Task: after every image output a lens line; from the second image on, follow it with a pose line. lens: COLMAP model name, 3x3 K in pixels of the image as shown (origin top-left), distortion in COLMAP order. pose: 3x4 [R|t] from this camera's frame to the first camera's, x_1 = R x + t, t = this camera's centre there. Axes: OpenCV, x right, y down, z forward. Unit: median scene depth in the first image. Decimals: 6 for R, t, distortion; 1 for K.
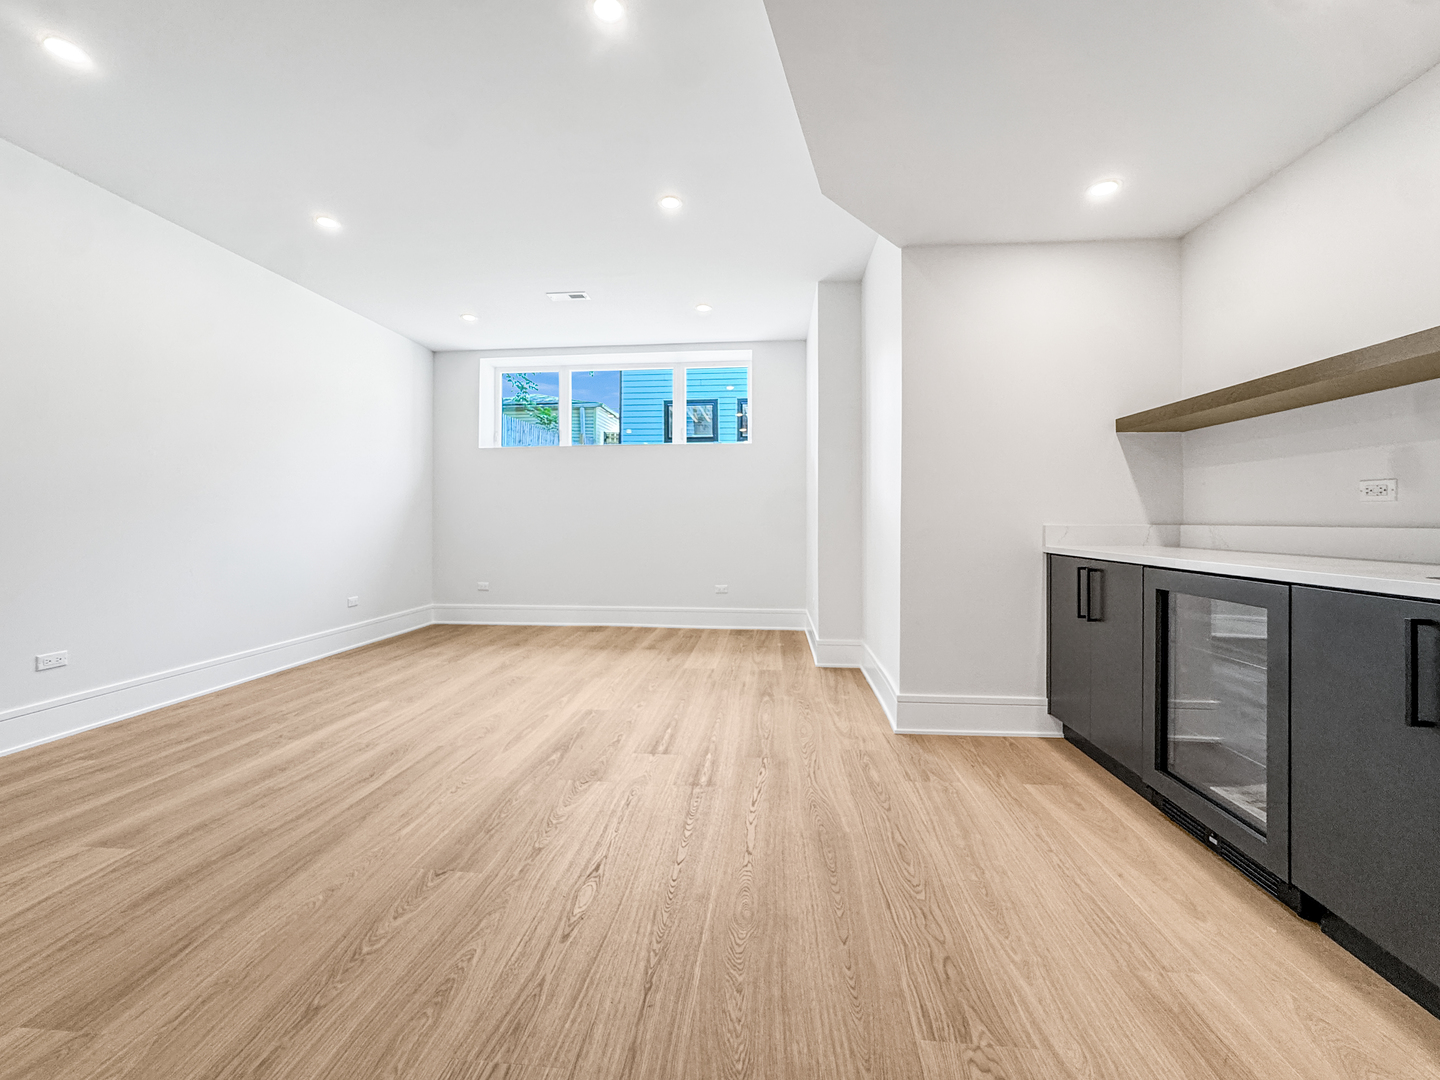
lens RADIAL K [[597.3, 0, 719.1], [0, 597.3, 520.9], [0, 0, 1]] dist [-0.035090, 0.015693]
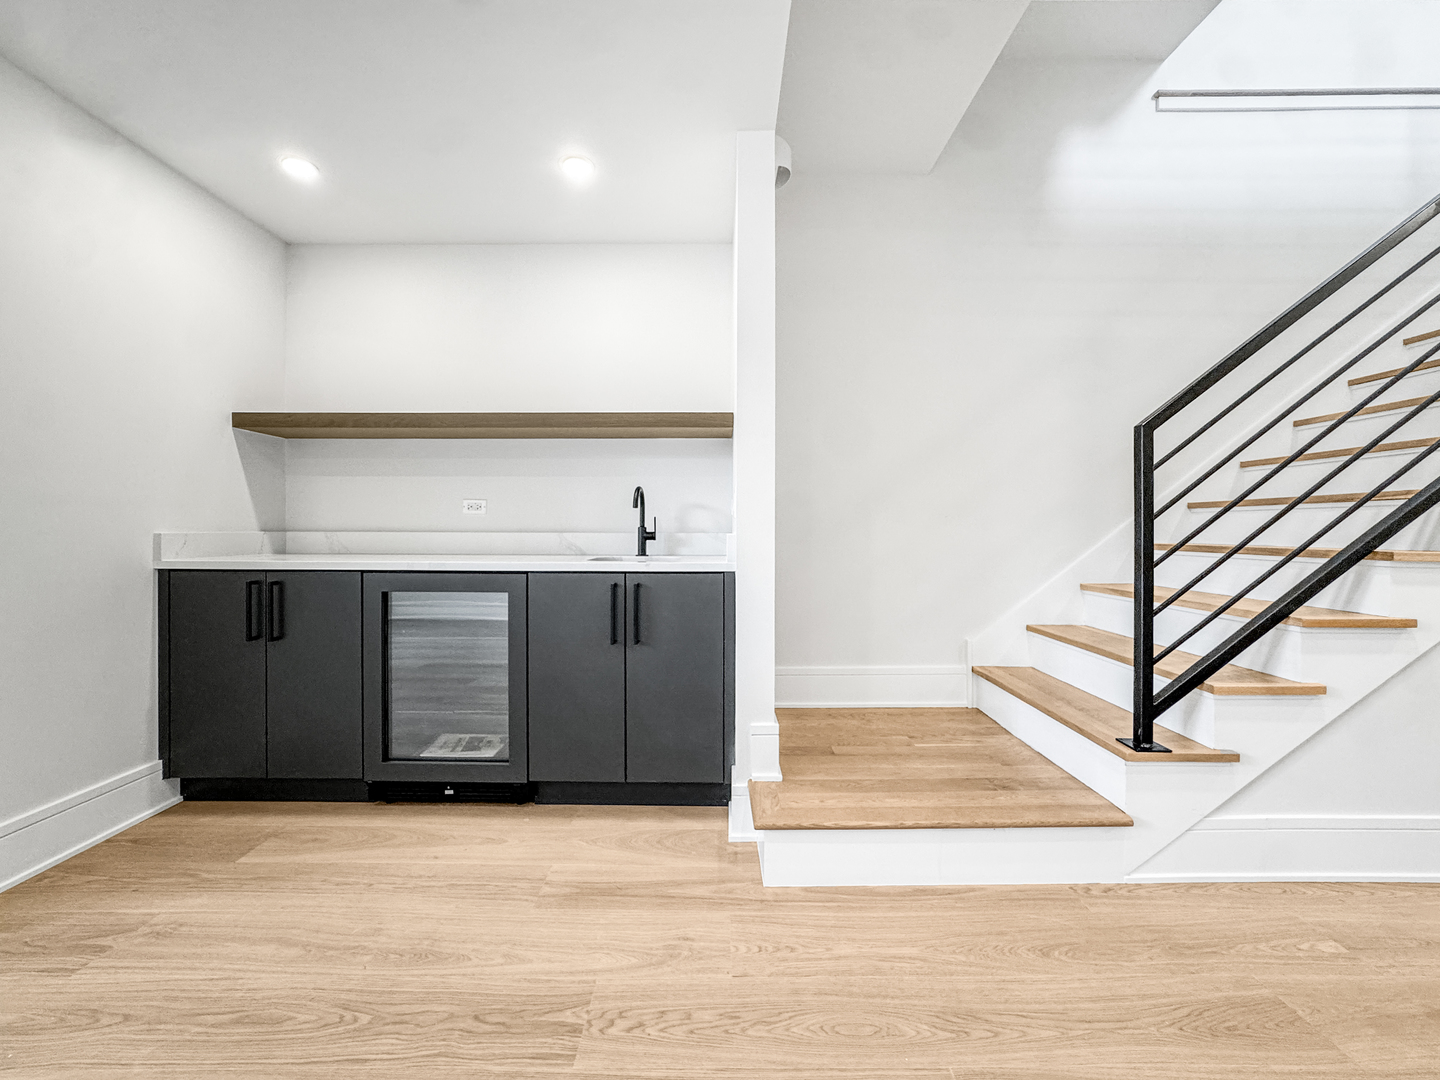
lens RADIAL K [[588.3, 0, 723.2], [0, 588.3, 533.2], [0, 0, 1]] dist [-0.033658, 0.014664]
pose [[-0.093550, -0.007929, 0.995583, -0.330169], [-0.002169, 0.999968, 0.007760, 0.000335], [-0.995612, -0.001434, -0.093564, 0.454028]]
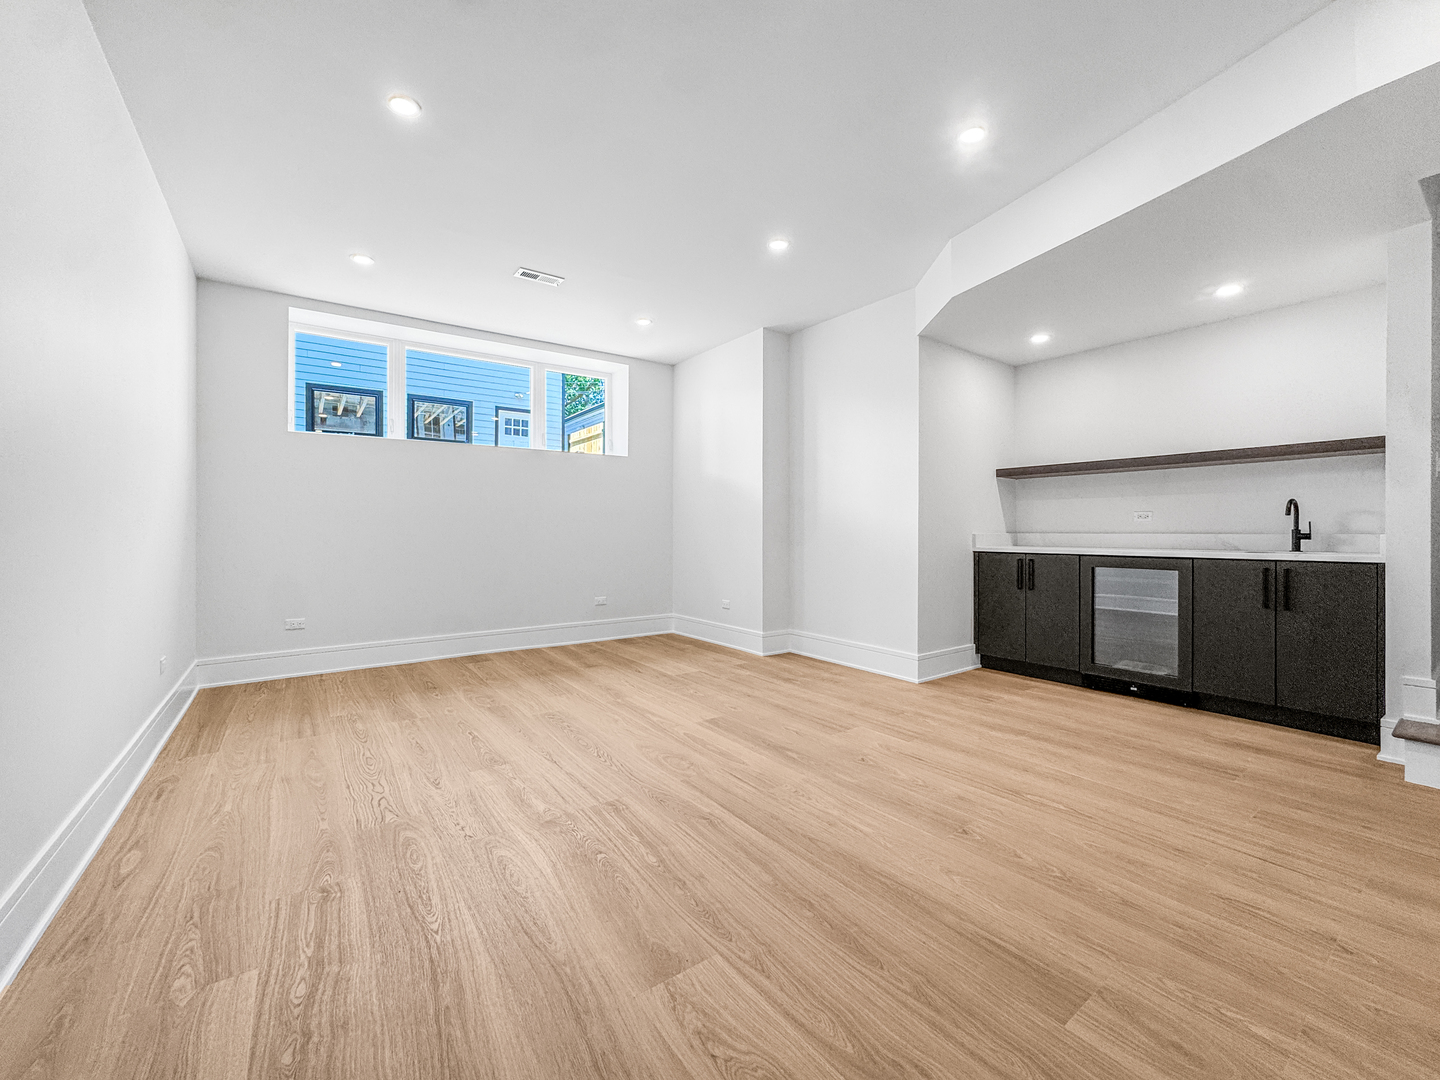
lens RADIAL K [[588.3, 0, 723.2], [0, 588.3, 533.2], [0, 0, 1]] dist [-0.033658, 0.014664]
pose [[0.754374, -0.004634, 0.656428, -1.266233], [0.003234, 0.999989, 0.003343, -0.002330], [-0.656437, -0.000399, 0.754381, 0.349403]]
